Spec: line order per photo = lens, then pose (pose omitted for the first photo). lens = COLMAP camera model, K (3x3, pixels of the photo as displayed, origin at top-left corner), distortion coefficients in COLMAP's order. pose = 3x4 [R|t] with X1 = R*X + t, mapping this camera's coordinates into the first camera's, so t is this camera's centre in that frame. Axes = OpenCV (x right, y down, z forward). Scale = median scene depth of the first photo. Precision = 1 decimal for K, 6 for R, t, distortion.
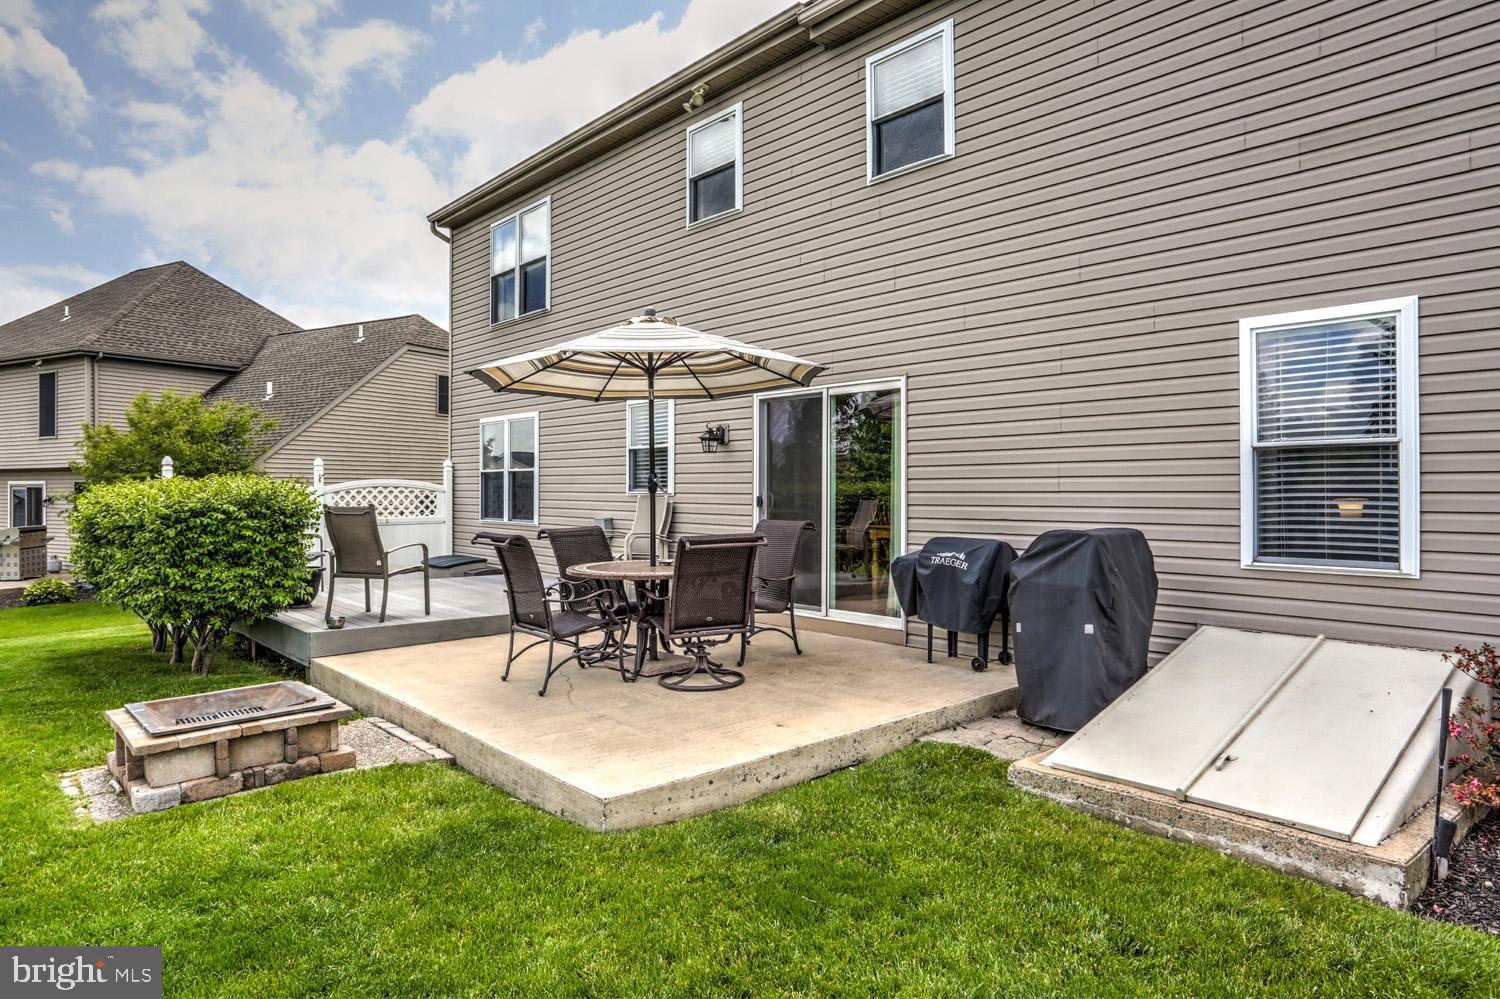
lens RADIAL K [[925.3, 0, 750.0], [0, 925.3, 499.5], [0, 0, 1]] dist [-0.020102, -0.001451]
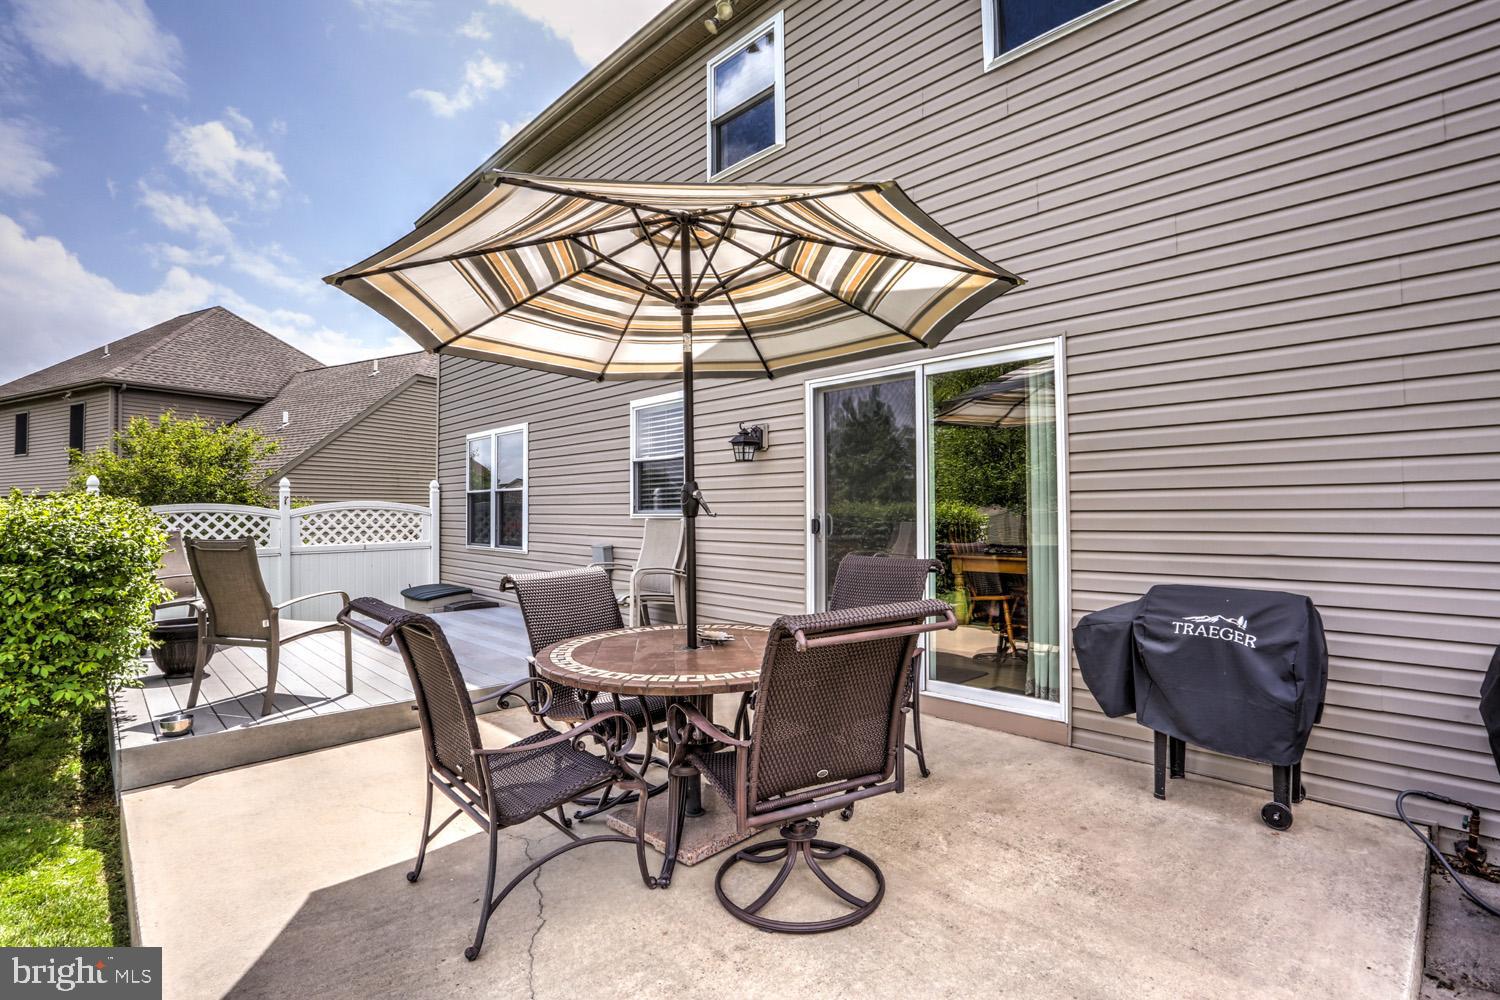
lens RADIAL K [[721.3, 0, 750.0], [0, 721.3, 500.0], [0, 0, 1]] dist [-0.048236, 0.000736]
pose [[0.998938, -0.006766, 0.045572, -0.050748], [0.007885, 0.999671, -0.024408, -0.003540], [-0.045392, 0.024742, 0.998663, 0.318997]]
